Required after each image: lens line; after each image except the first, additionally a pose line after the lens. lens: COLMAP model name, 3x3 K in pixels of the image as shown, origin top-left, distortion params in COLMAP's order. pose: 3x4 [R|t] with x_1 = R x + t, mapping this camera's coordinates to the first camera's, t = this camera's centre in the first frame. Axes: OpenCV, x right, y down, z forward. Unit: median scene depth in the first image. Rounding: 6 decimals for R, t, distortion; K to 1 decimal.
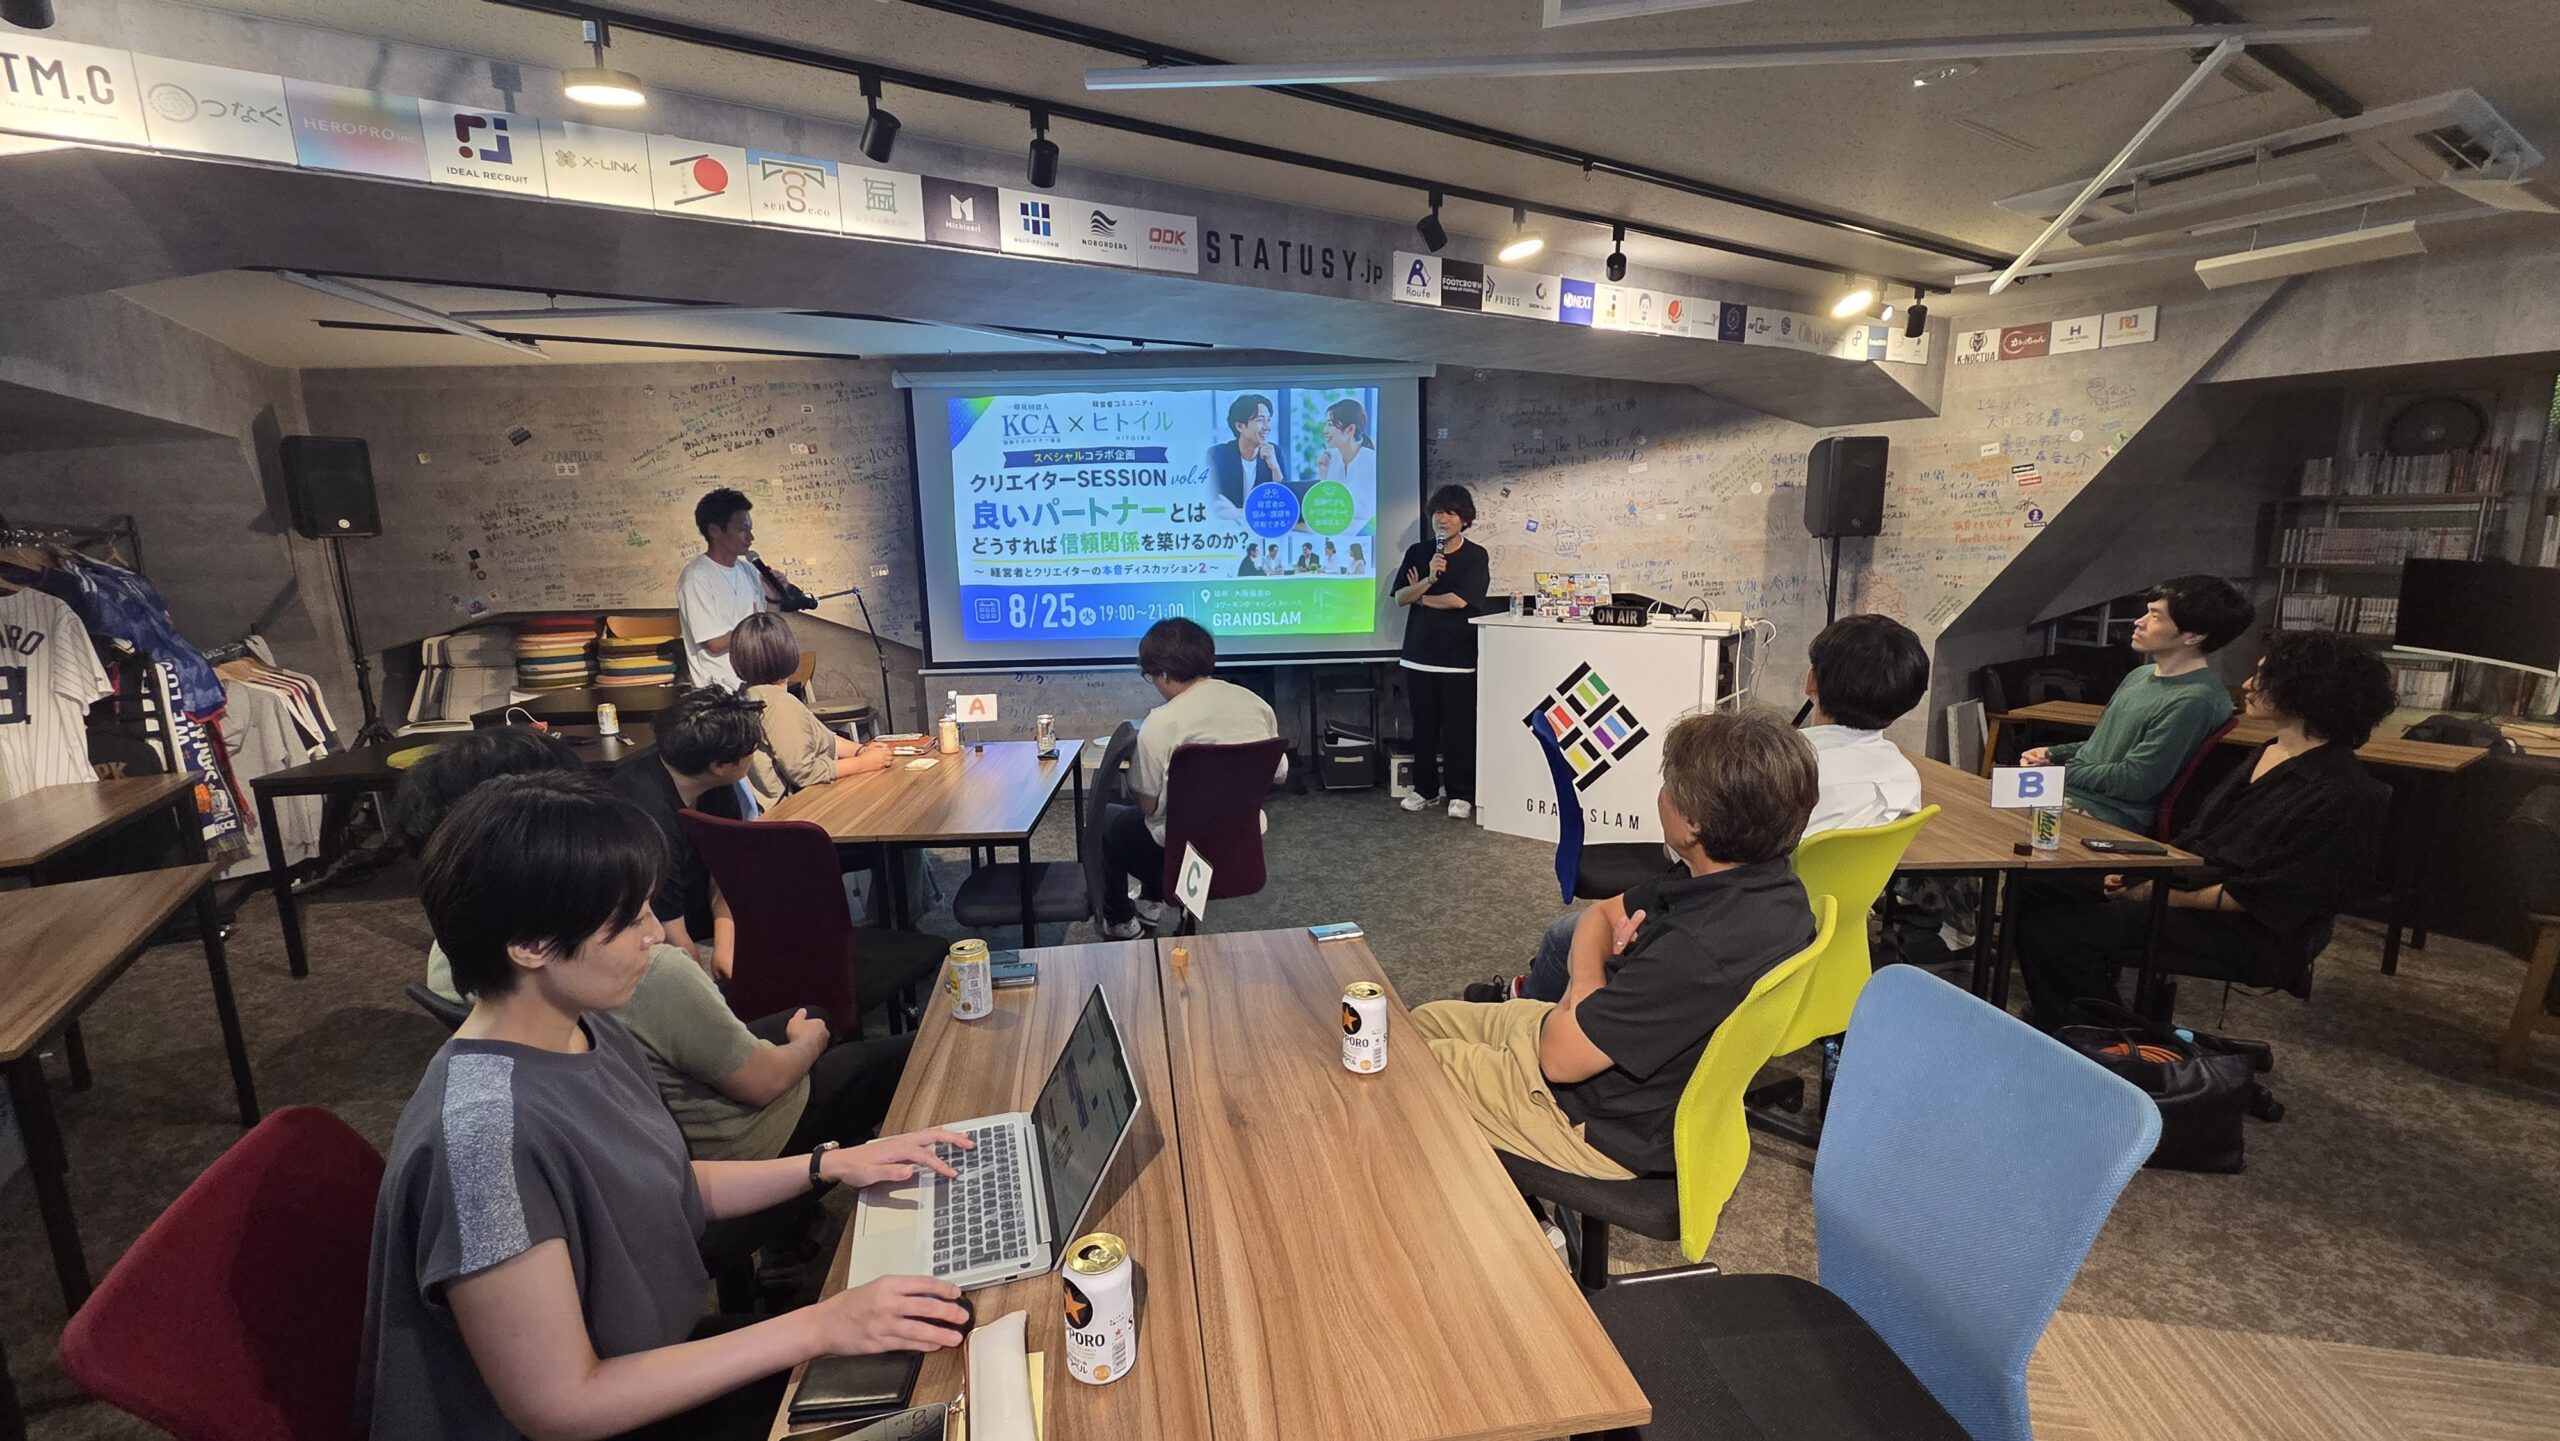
lens RADIAL K [[1042.0, 0, 1280.0], [0, 1042.0, 720.5], [0, 0, 1]] dist [-0.003502, 0.000462]
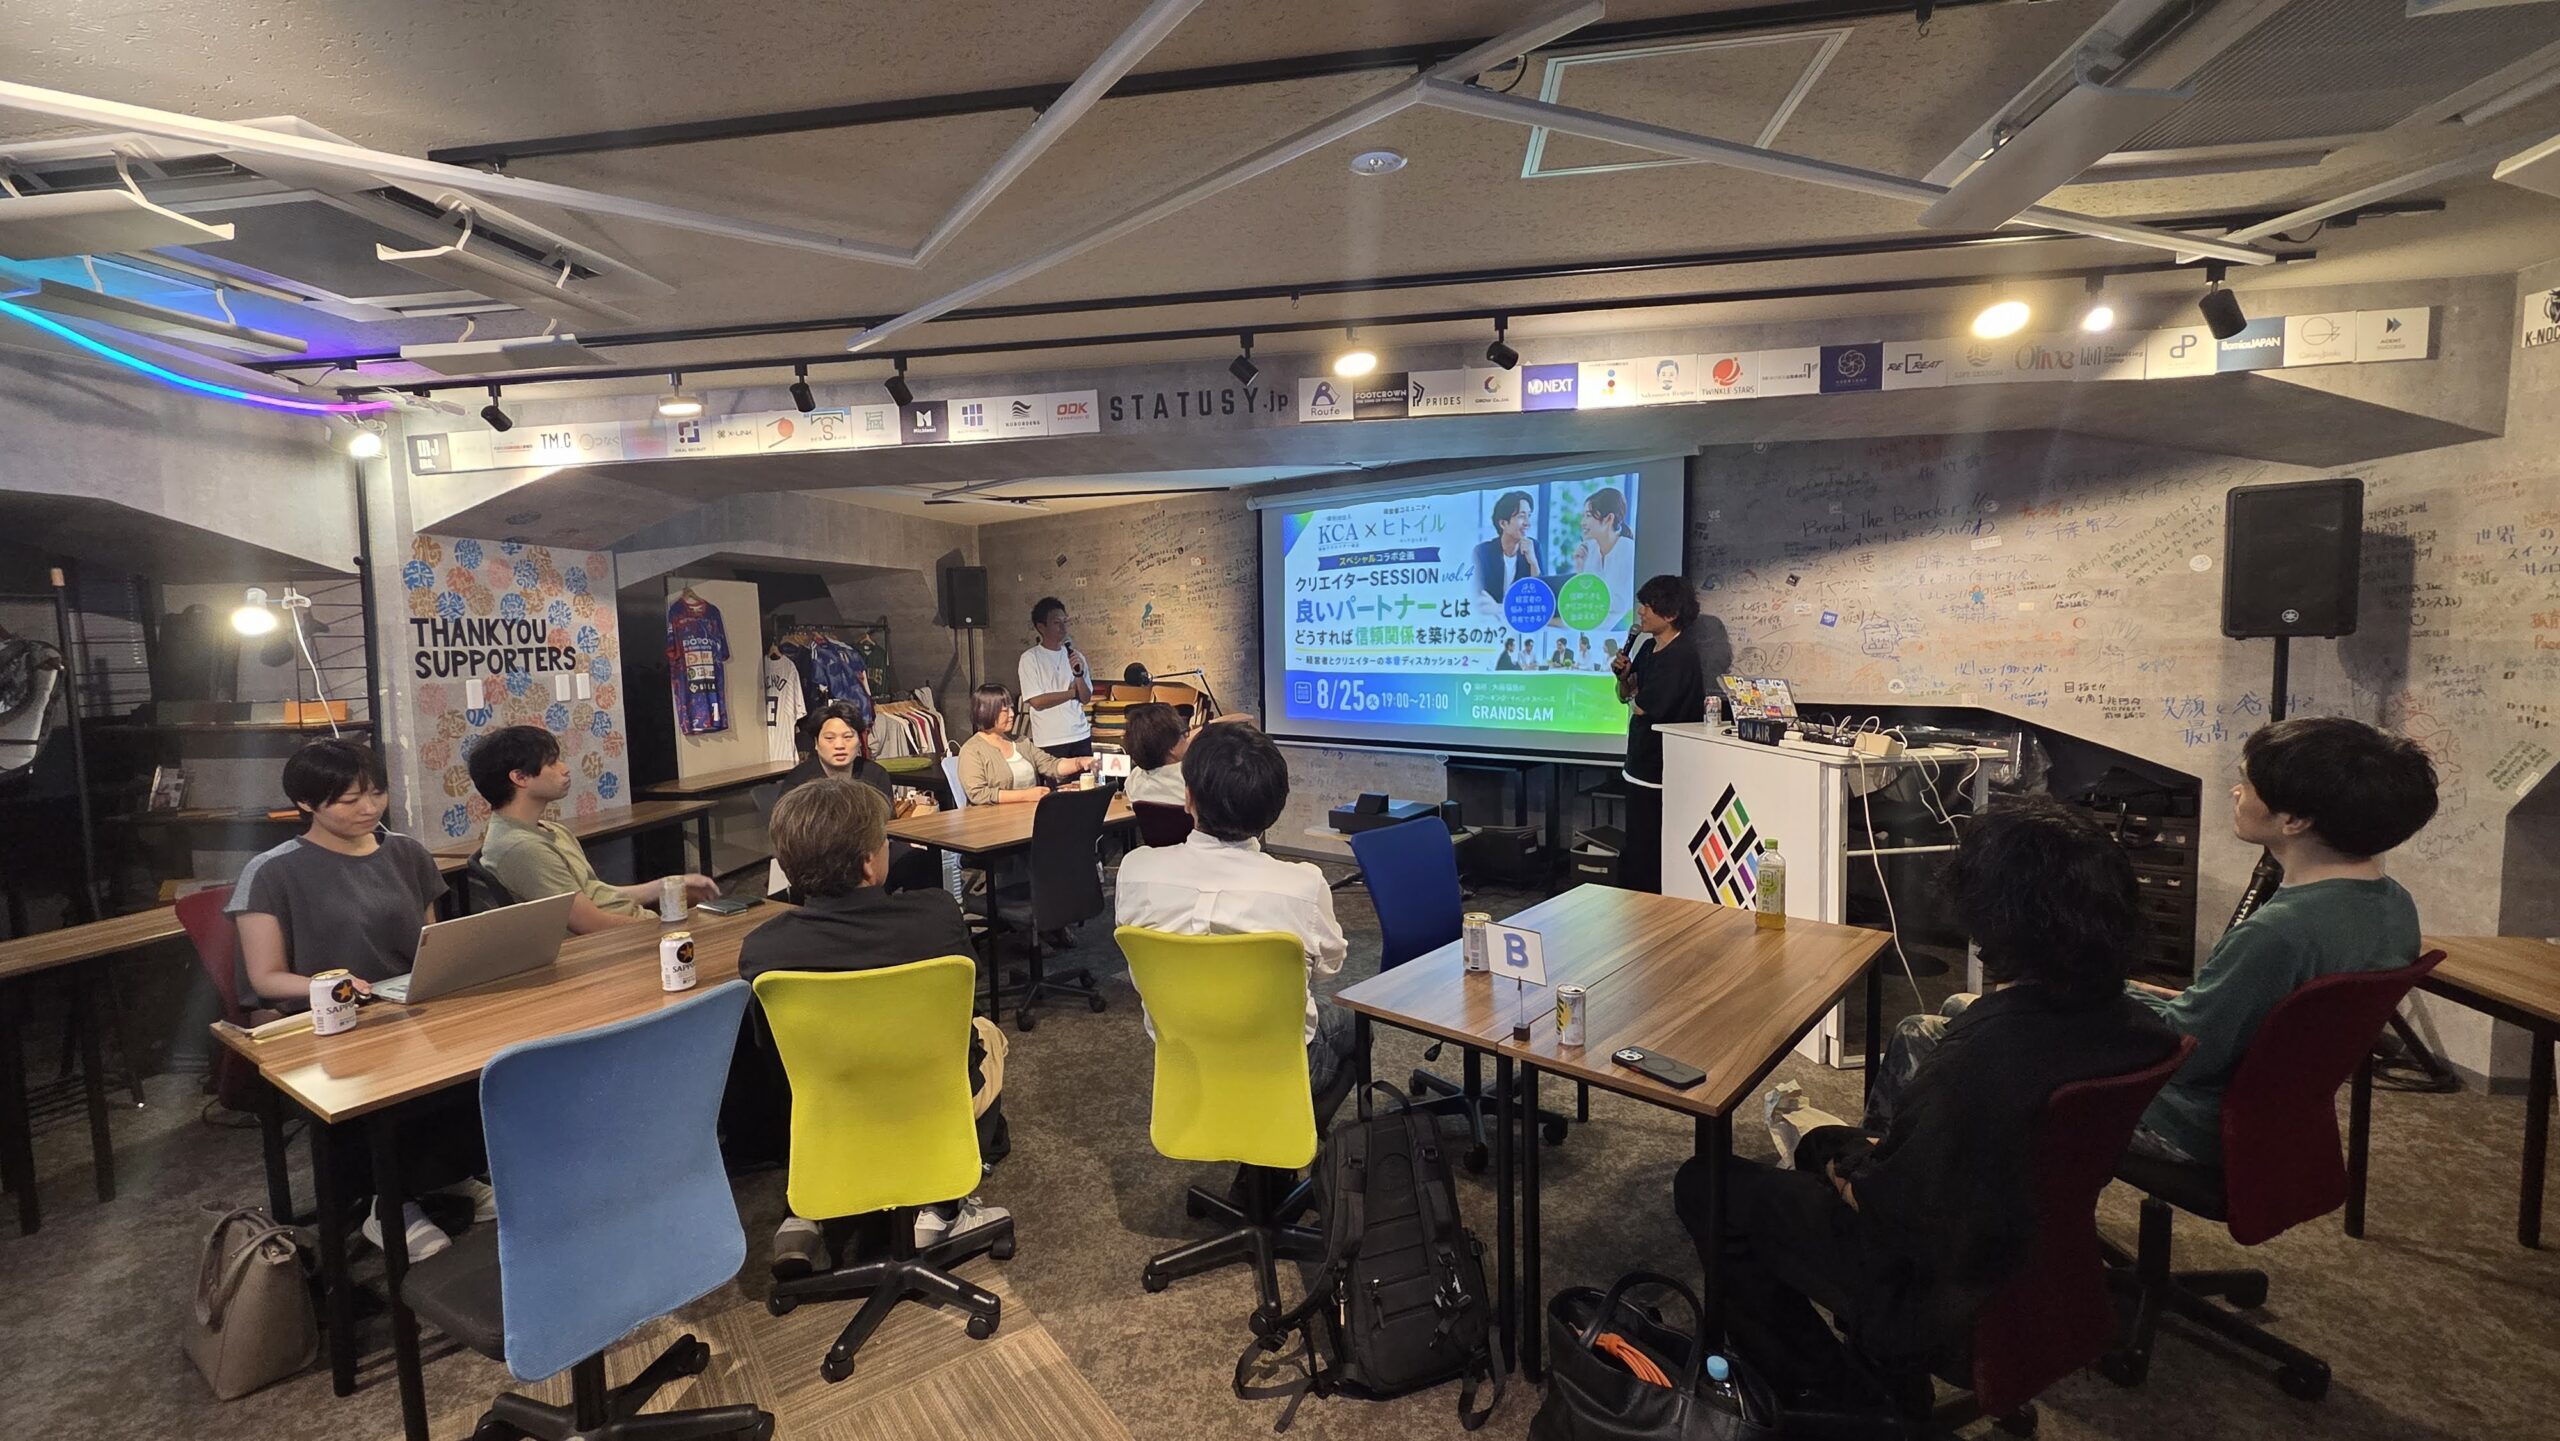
lens RADIAL K [[1057.9, 0, 1280.0], [0, 1057.9, 720.5], [0, 0, 1]] dist [-0.002585, -0.000298]
pose [[0.742828, 0.061995, -0.666605, 0.499147], [-0.116452, 0.992490, -0.037465, -0.028186], [0.659276, 0.105457, 0.744469, 0.111803]]
